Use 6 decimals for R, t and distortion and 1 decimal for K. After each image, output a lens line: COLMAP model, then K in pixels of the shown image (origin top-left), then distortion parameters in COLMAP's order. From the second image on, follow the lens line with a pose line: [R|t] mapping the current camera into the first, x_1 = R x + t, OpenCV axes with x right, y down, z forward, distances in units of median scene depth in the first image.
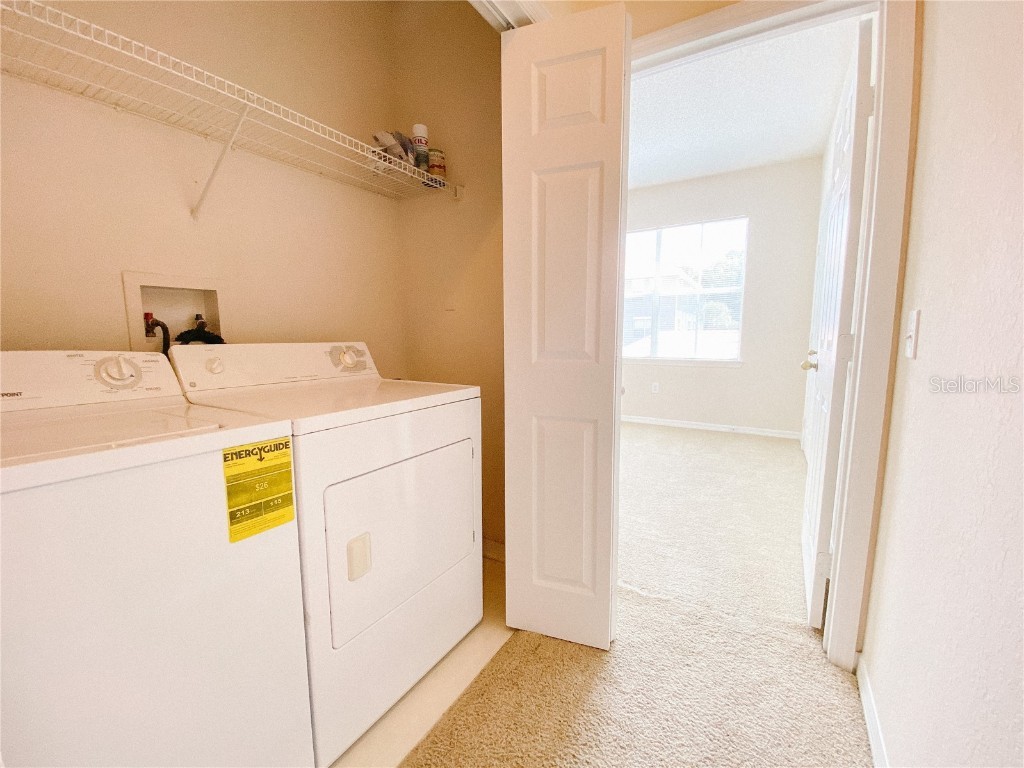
lens RADIAL K [[413.6, 0, 509.5], [0, 413.6, 379.9], [0, 0, 1]] dist [-0.016276, -0.001463]
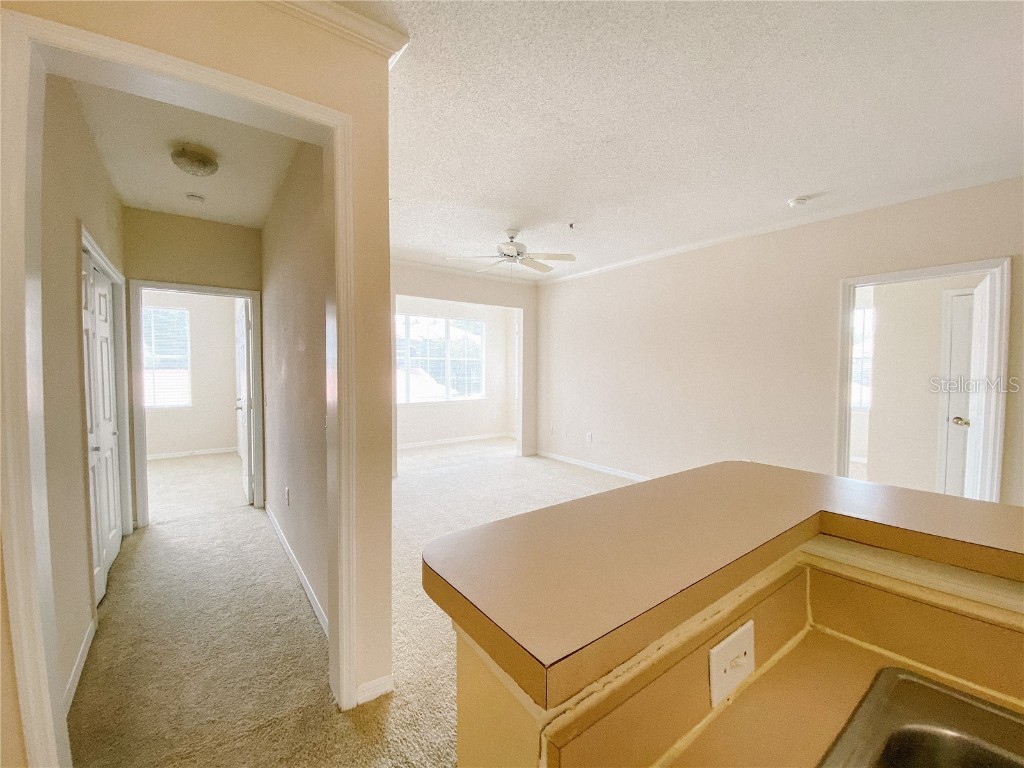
lens RADIAL K [[413.6, 0, 508.1], [0, 413.6, 383.0], [0, 0, 1]] dist [-0.016276, -0.001463]
pose [[0.348626, -0.025140, 0.936925, -1.333922], [0.102882, 0.994626, -0.011593, 0.020762], [-0.931598, 0.100435, 0.349339, -1.830411]]
